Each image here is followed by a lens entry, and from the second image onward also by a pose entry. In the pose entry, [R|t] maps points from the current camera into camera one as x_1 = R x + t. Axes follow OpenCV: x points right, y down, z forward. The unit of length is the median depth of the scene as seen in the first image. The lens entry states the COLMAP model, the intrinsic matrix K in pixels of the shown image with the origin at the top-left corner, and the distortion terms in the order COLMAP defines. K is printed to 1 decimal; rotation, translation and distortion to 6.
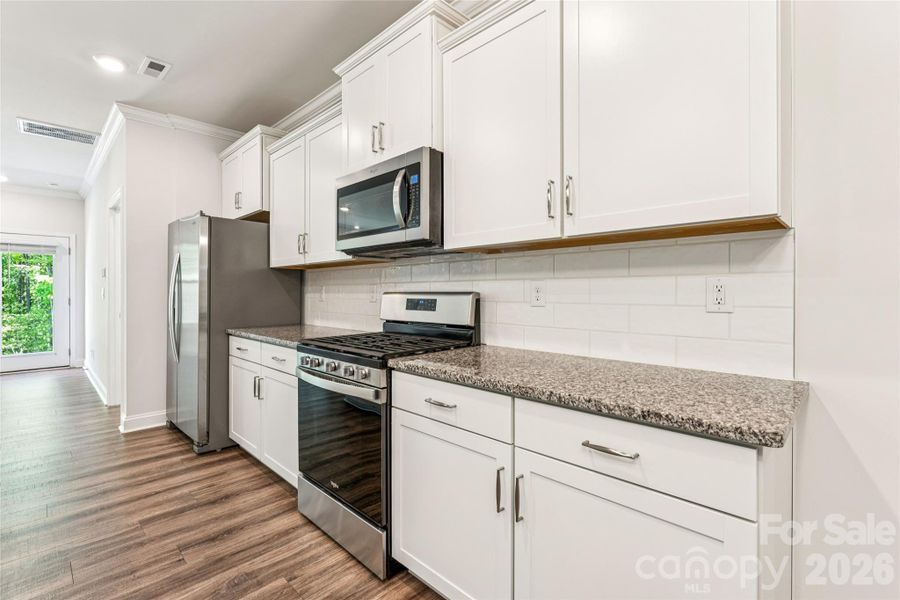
lens RADIAL K [[402.6, 0, 449.9], [0, 402.6, 295.4], [0, 0, 1]] dist [-0.002528, 0.000949]
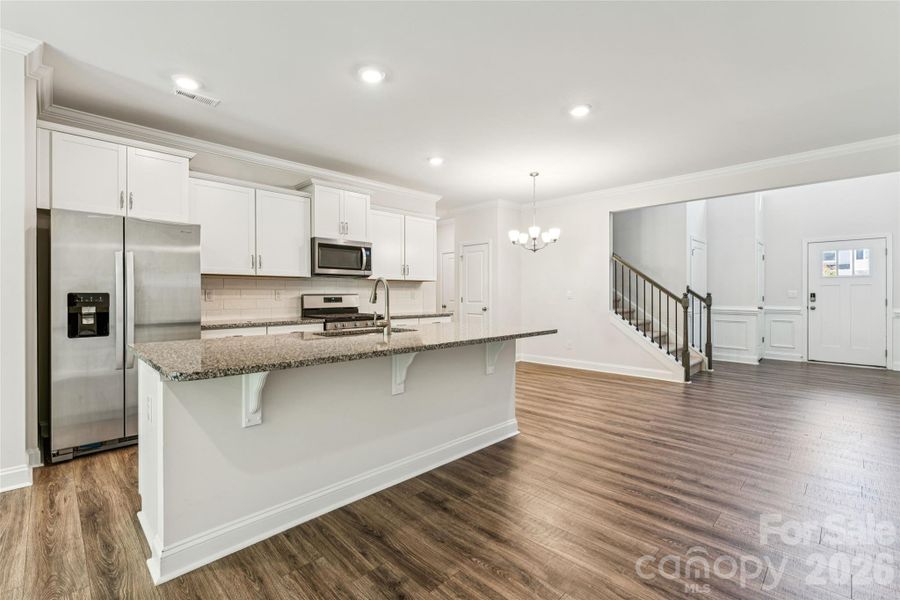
lens RADIAL K [[402.6, 0, 452.7], [0, 402.6, 294.6], [0, 0, 1]] dist [-0.002528, 0.000949]
pose [[0.013157, 0.002805, 0.999910, -2.747227], [0.009220, 0.999953, -0.002927, 0.008198], [-0.999871, 0.009258, 0.013131, 0.380924]]
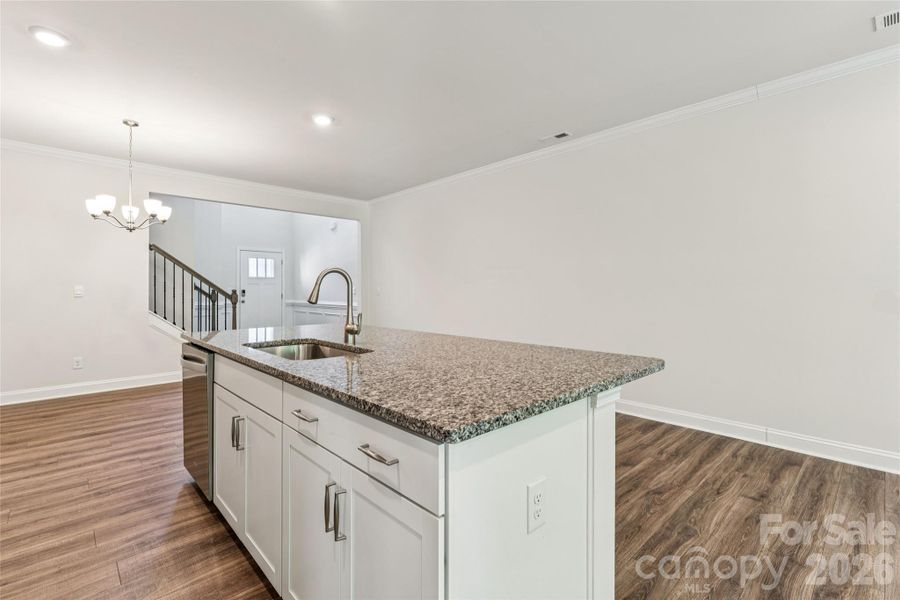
lens RADIAL K [[402.6, 0, 433.6], [0, 402.6, 296.4], [0, 0, 1]] dist [-0.002528, 0.000949]
pose [[-0.997712, 0.000096, 0.067606, -1.602475], [0.001546, 0.999770, 0.021391, -0.007965], [-0.067589, 0.021446, -0.997483, 1.723342]]
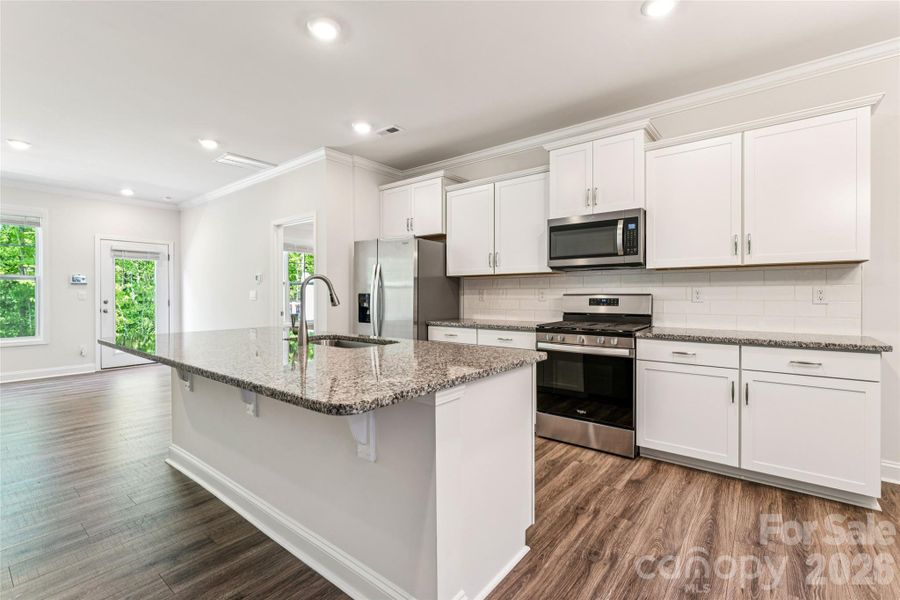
lens RADIAL K [[402.6, 0, 446.2], [0, 402.6, 298.1], [0, 0, 1]] dist [-0.002528, 0.000949]
pose [[0.995483, -0.001625, 0.094923, -0.989572], [0.001487, 0.999998, 0.001529, 0.005252], [-0.094926, -0.001381, 0.995483, -0.574718]]
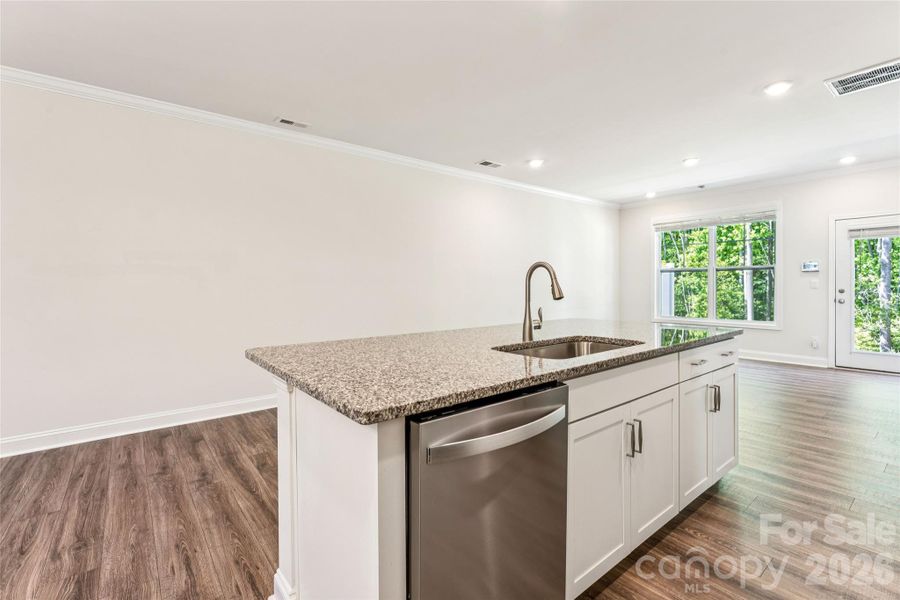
lens RADIAL K [[402.6, 0, 455.2], [0, 402.6, 278.5], [0, 0, 1]] dist [-0.002528, 0.000949]
pose [[-0.112670, -0.016186, -0.993501, -0.255970], [-0.000030, 0.999867, -0.016286, -0.004421], [0.993632, -0.001805, -0.112656, 0.567125]]
